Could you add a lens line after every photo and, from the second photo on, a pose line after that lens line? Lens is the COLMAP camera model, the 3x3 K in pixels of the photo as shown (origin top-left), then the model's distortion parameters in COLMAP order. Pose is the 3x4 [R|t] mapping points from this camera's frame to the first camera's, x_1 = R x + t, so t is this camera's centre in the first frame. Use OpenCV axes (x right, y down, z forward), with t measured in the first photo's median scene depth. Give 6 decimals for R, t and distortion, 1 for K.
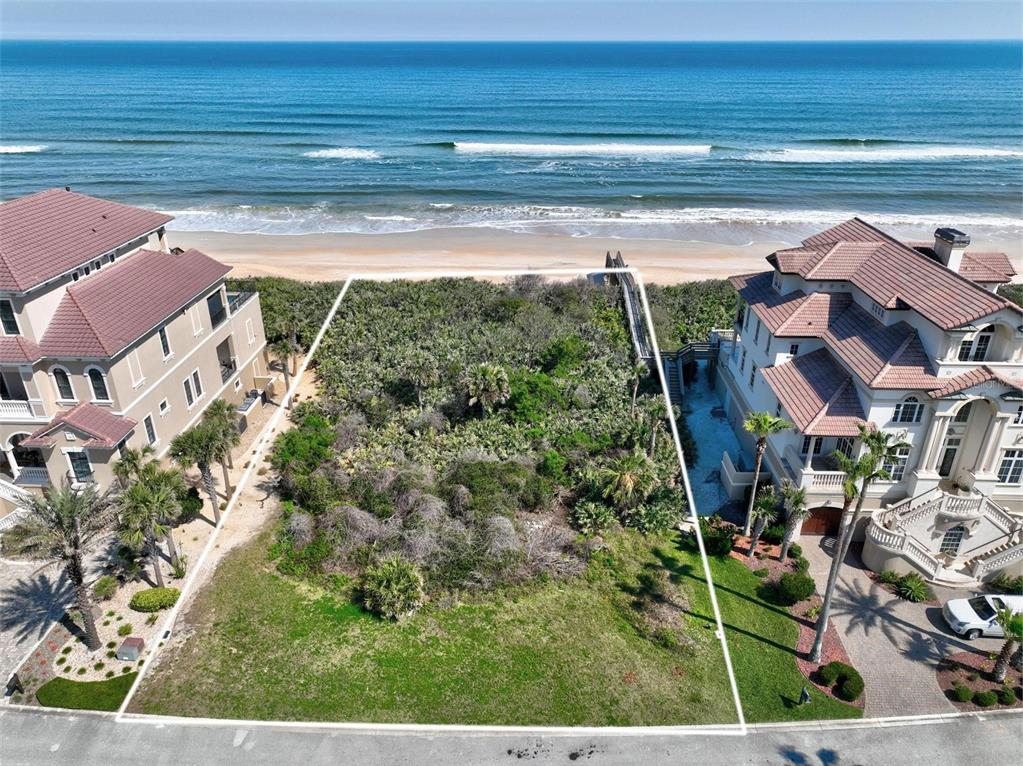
lens RADIAL K [[720.6, 0, 511.1], [0, 720.6, 387.1], [0, 0, 1]] dist [-0.007556, 0.027437]
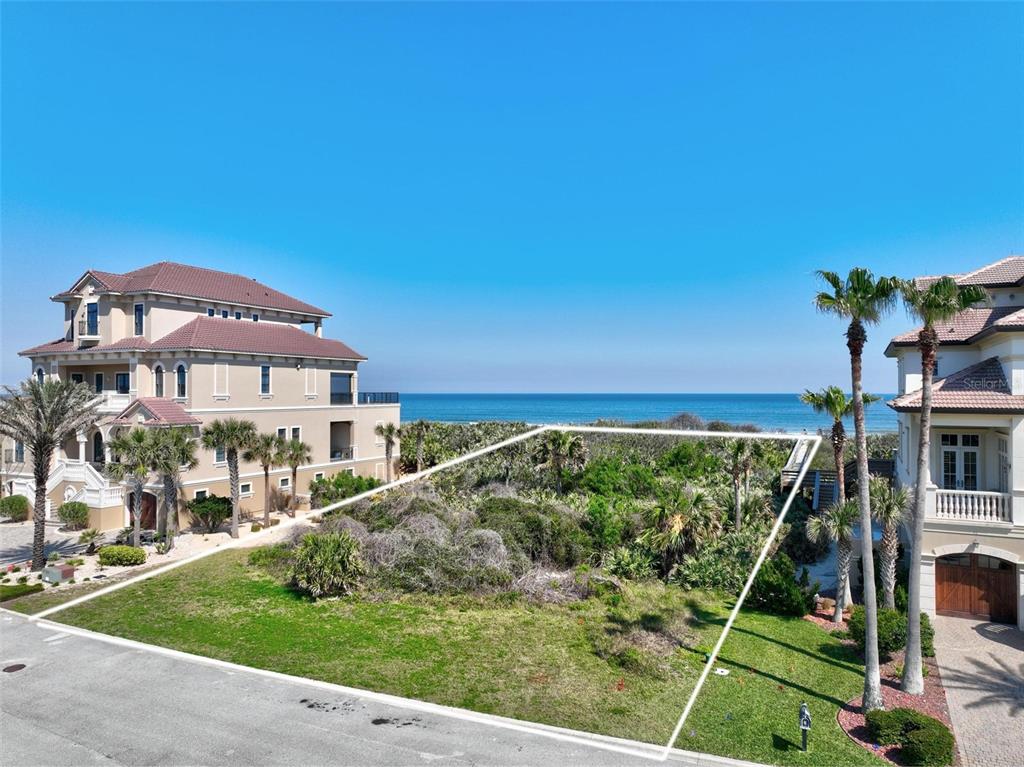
lens RADIAL K [[721.3, 0, 511.6], [0, 721.3, 387.6], [0, 0, 1]] dist [-0.007556, 0.027437]
pose [[0.912234, -0.002772, -0.409661, 0.339657], [-0.178969, 0.896812, -0.404596, 0.365560], [0.368510, 0.442403, 0.817606, 0.300535]]
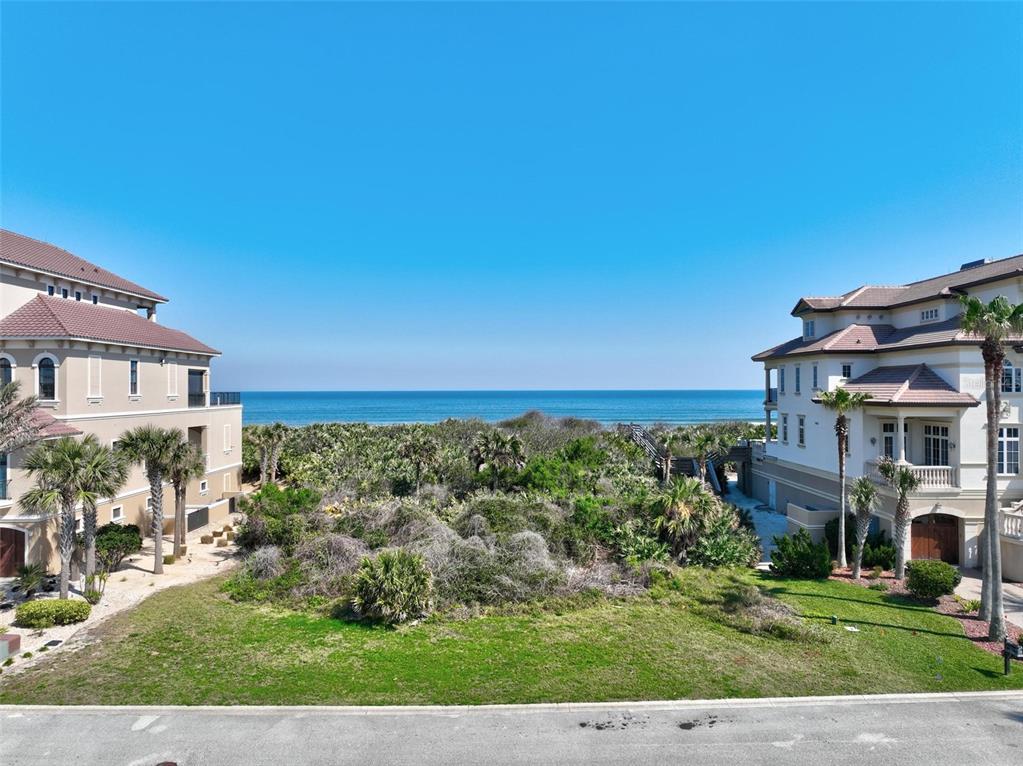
lens RADIAL K [[720.6, 0, 511.1], [0, 720.6, 387.1], [0, 0, 1]] dist [-0.007556, 0.027437]
pose [[0.999314, -0.003279, 0.036889, -0.065223], [0.019168, 0.898064, -0.439446, 0.391895], [-0.031688, 0.439852, 0.897511, 0.238739]]
